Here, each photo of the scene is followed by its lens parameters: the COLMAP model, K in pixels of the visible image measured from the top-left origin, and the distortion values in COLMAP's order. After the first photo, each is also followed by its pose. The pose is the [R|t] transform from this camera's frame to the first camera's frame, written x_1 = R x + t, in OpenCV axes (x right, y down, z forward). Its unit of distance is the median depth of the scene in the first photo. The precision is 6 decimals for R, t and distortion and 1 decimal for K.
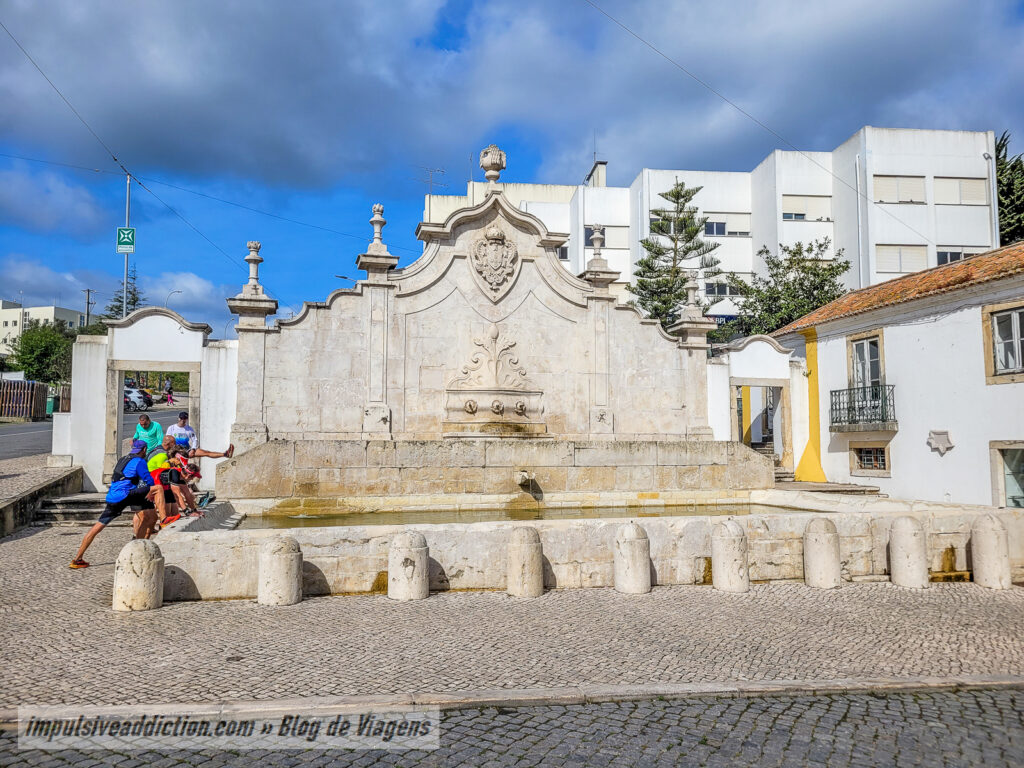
lens RADIAL K [[778.1, 0, 512.2], [0, 778.1, 382.6], [0, 0, 1]] dist [0.058383, -0.044351]
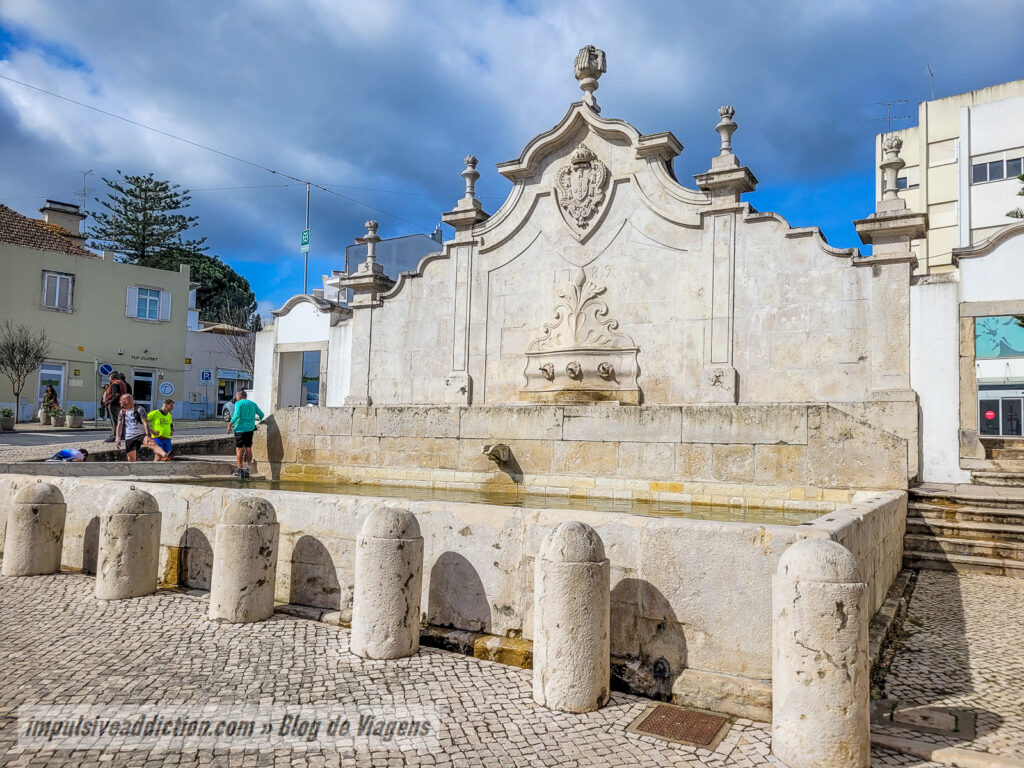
lens RADIAL K [[778.1, 0, 511.7], [0, 778.1, 388.5], [0, 0, 1]] dist [0.058383, -0.044351]
pose [[0.703361, -0.032725, -0.710079, 0.510297], [0.034522, 0.999334, -0.011860, 0.057491], [0.709994, -0.016171, 0.704022, 0.391176]]
